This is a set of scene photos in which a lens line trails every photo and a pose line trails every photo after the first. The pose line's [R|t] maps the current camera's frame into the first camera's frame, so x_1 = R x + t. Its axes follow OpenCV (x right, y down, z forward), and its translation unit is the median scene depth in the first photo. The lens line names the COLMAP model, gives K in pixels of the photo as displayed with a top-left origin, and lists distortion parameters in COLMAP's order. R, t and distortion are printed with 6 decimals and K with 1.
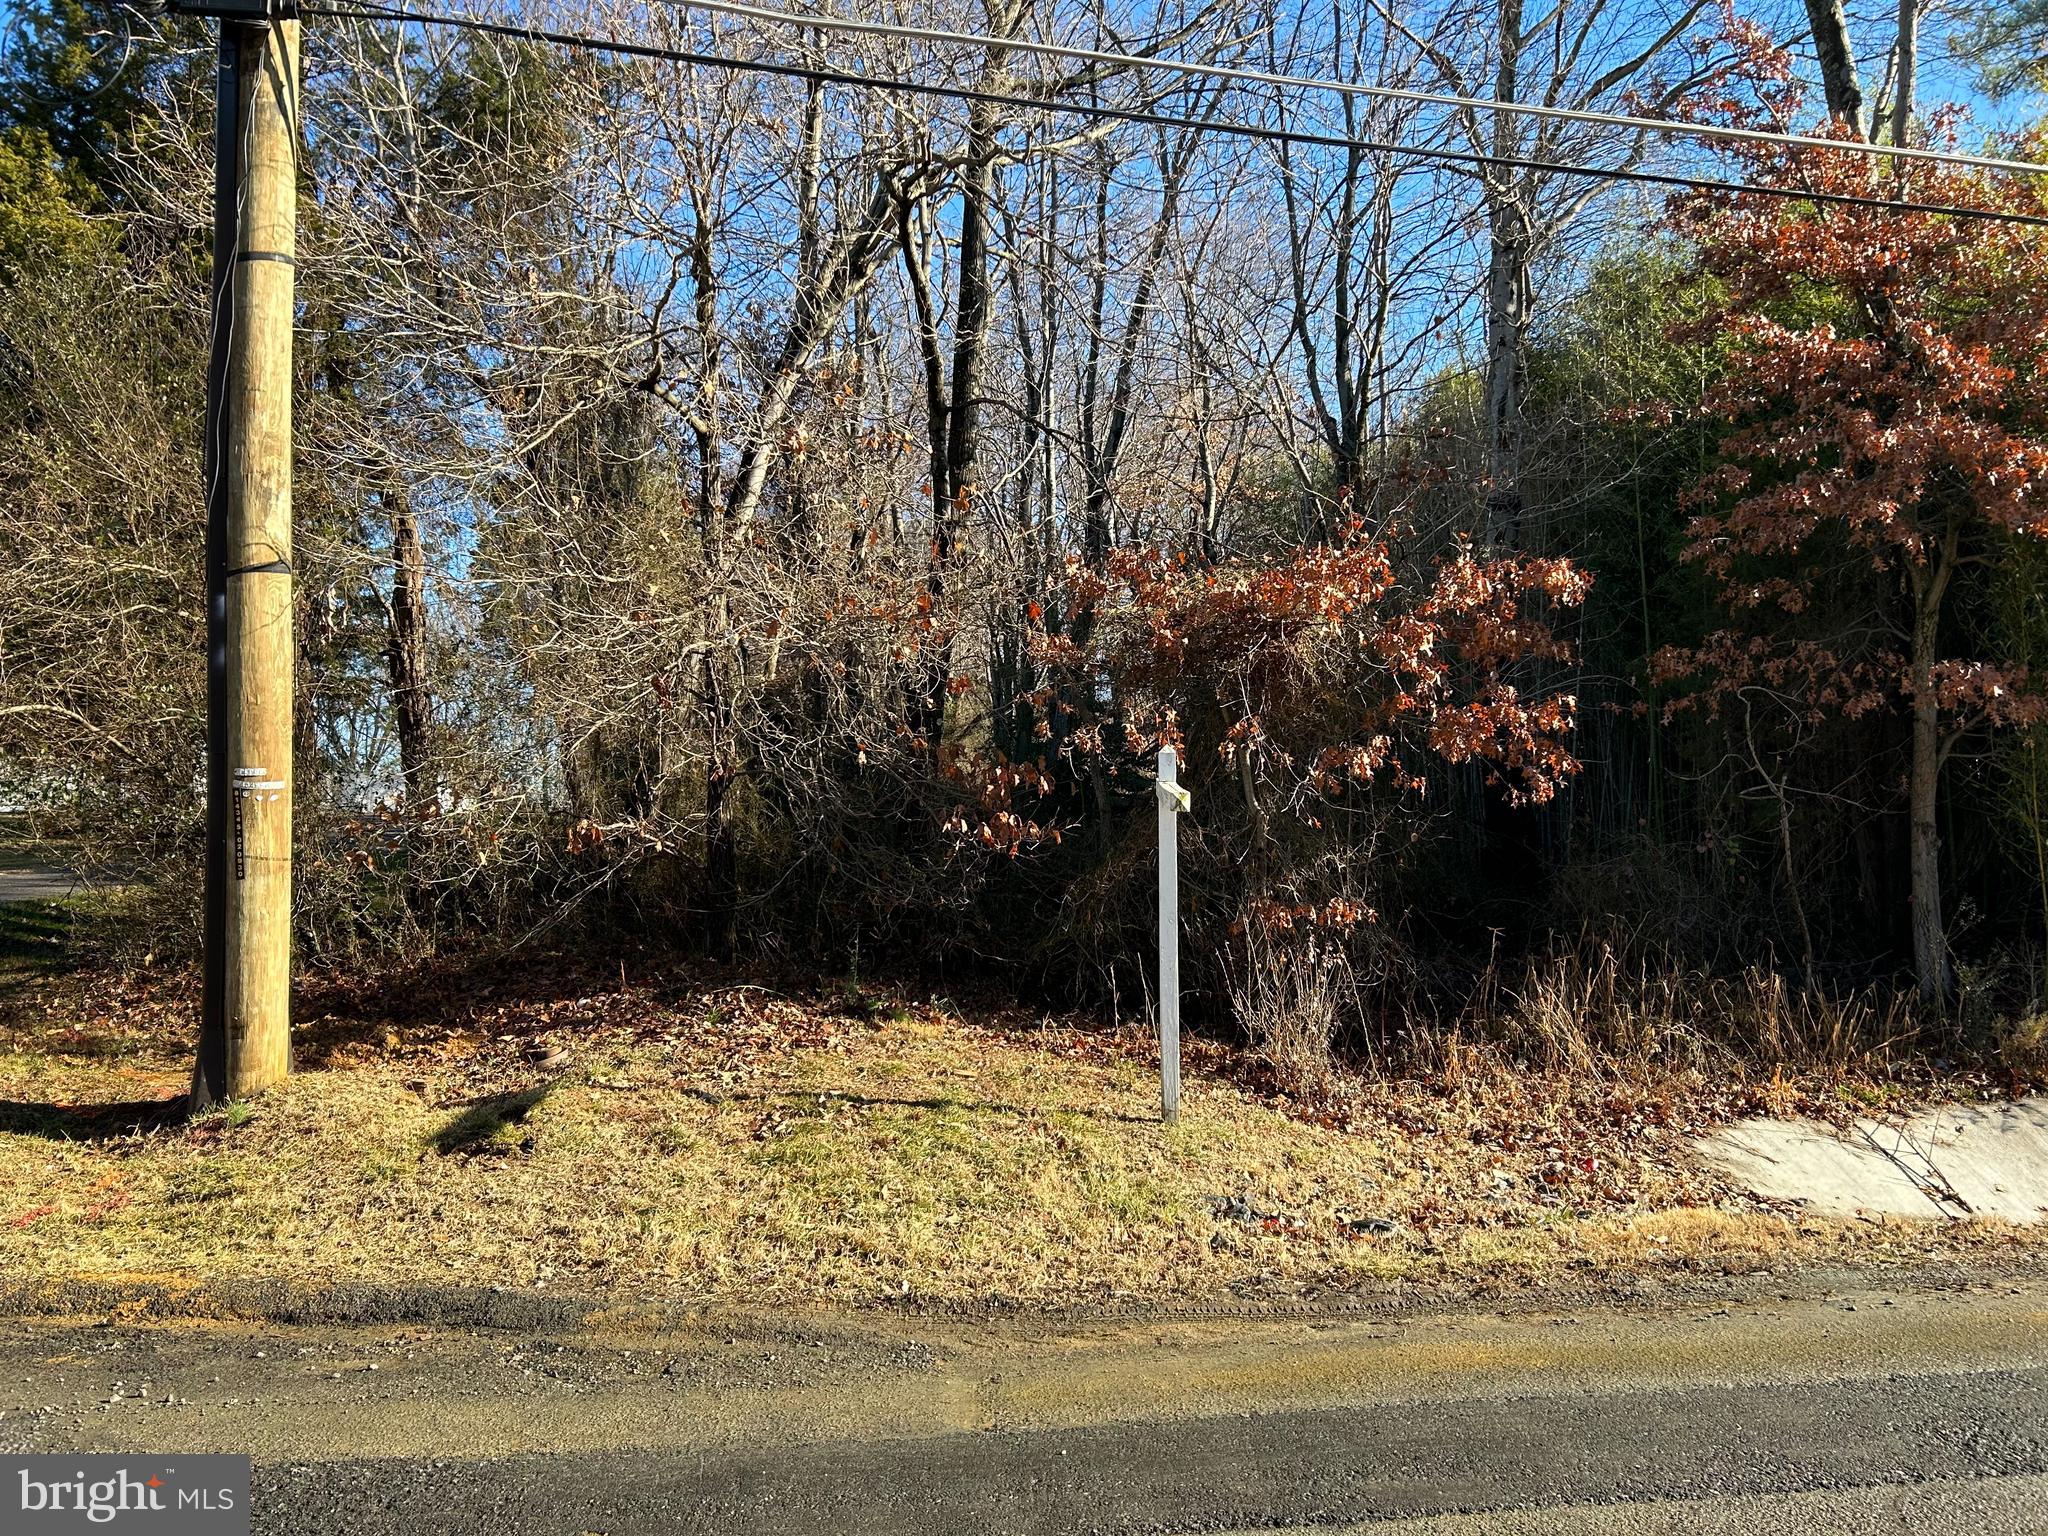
lens RADIAL K [[1536.5, 0, 1030.2], [0, 1536.5, 764.8], [0, 0, 1]] dist [0.054191, -0.067166]
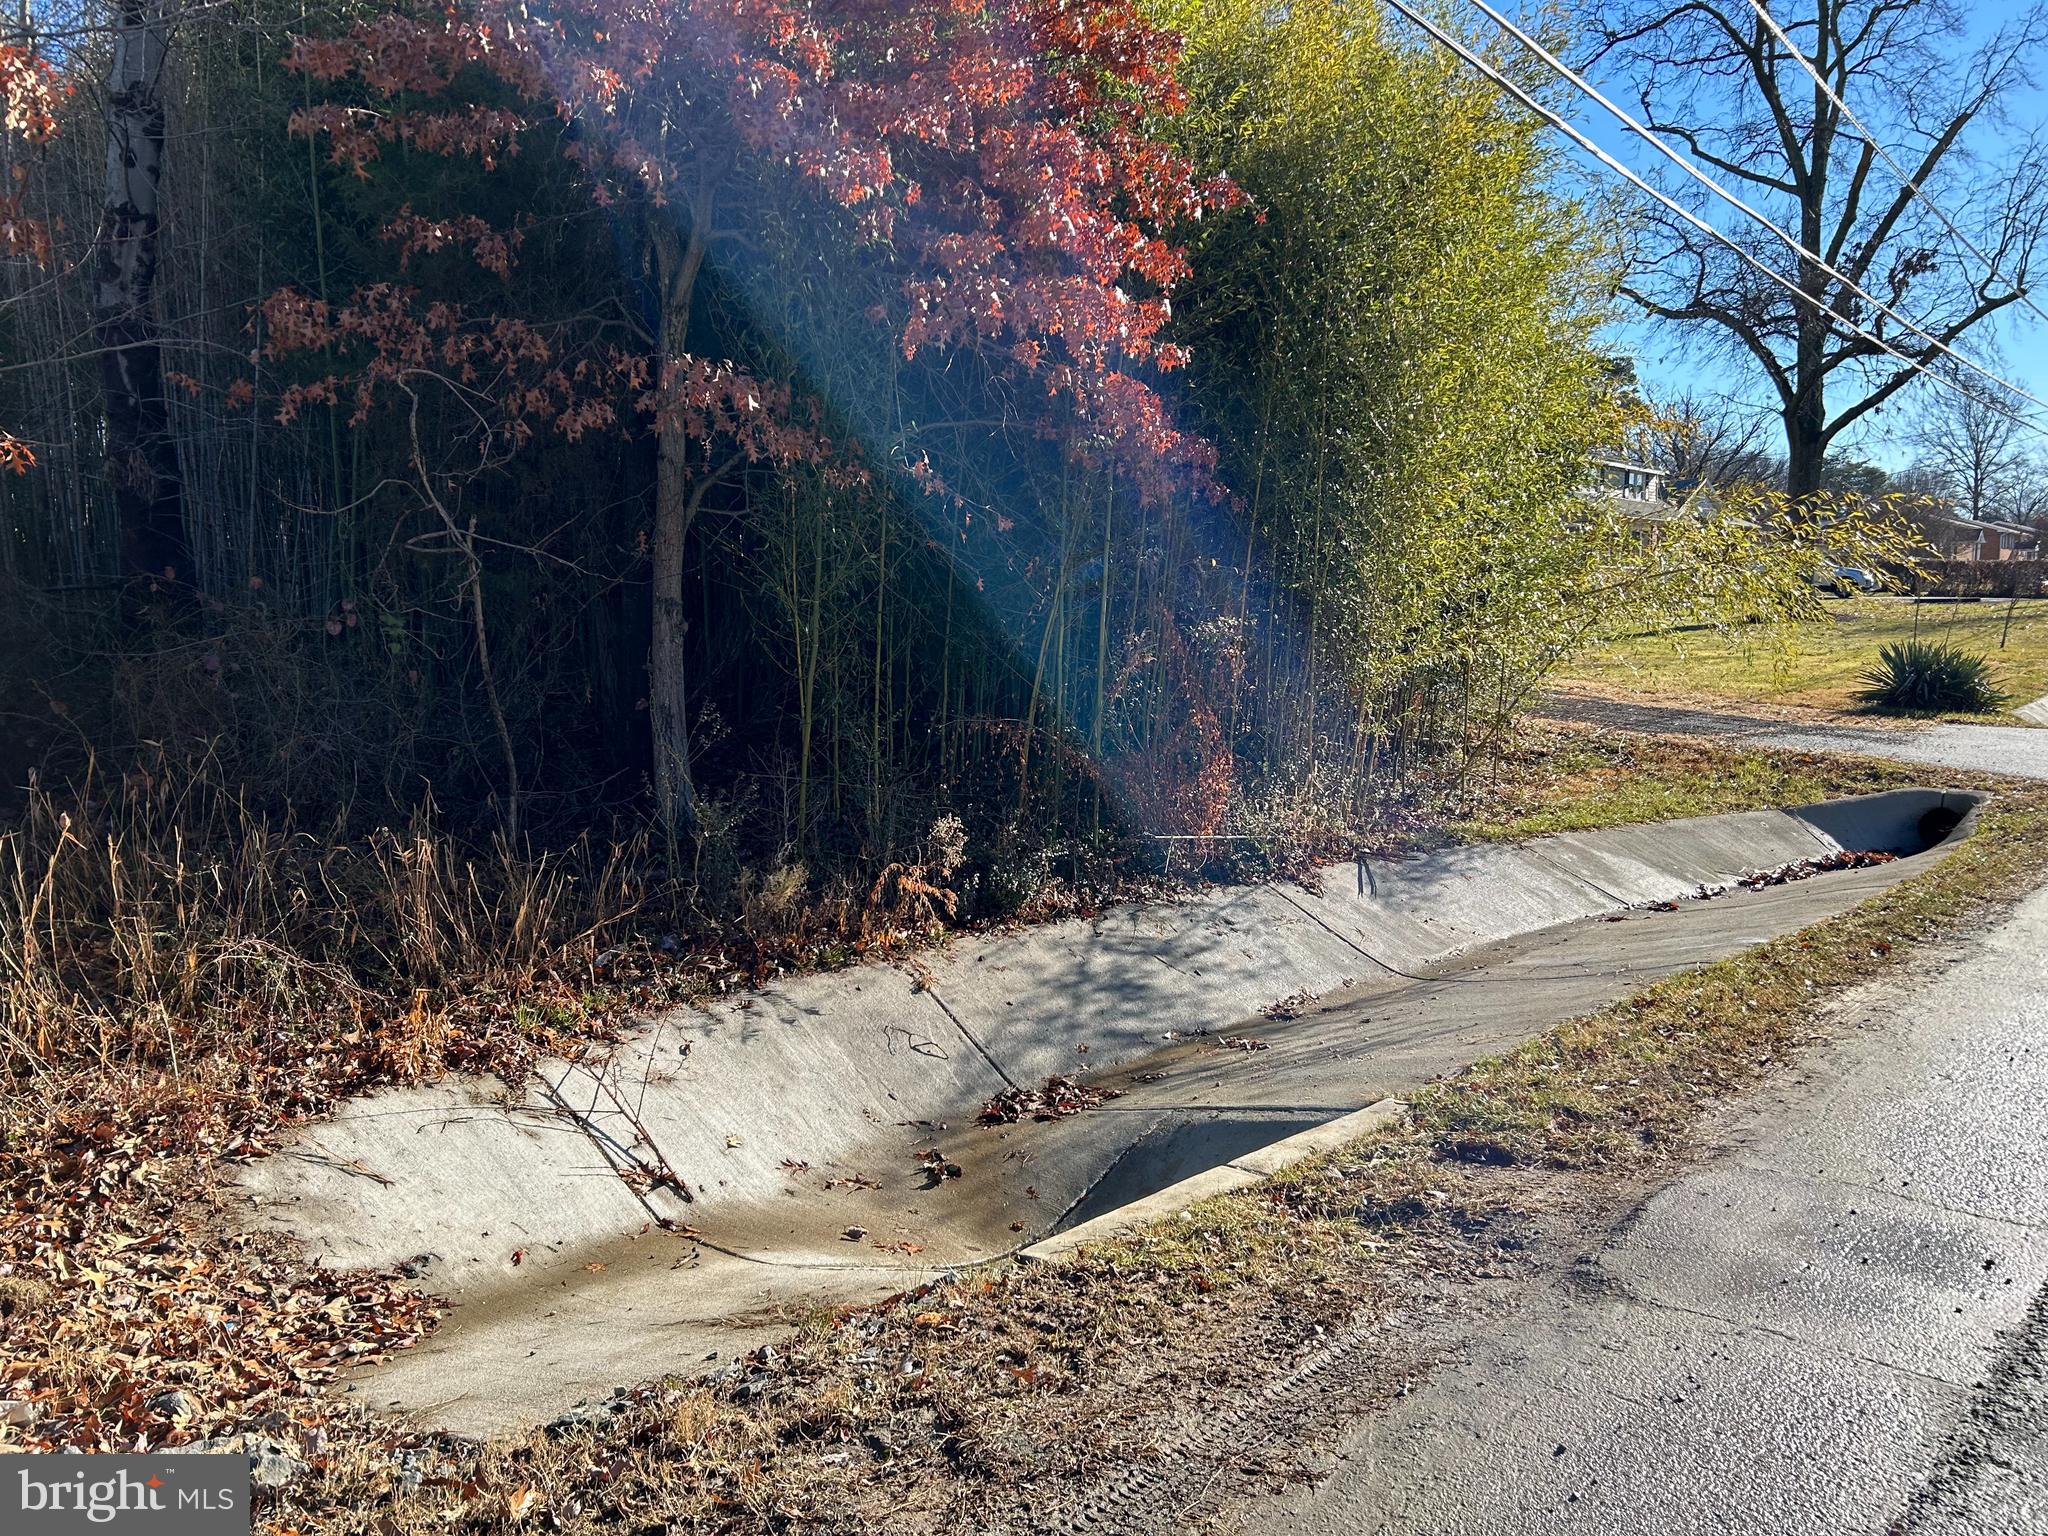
lens RADIAL K [[1536.5, 0, 1018.1], [0, 1536.5, 768.4], [0, 0, 1]] dist [0.054191, -0.067166]
pose [[0.753008, -0.046158, 0.656391, 0.262729], [-0.047263, 0.991166, 0.123919, 0.022834], [-0.656312, -0.124335, 0.744174, 0.405936]]
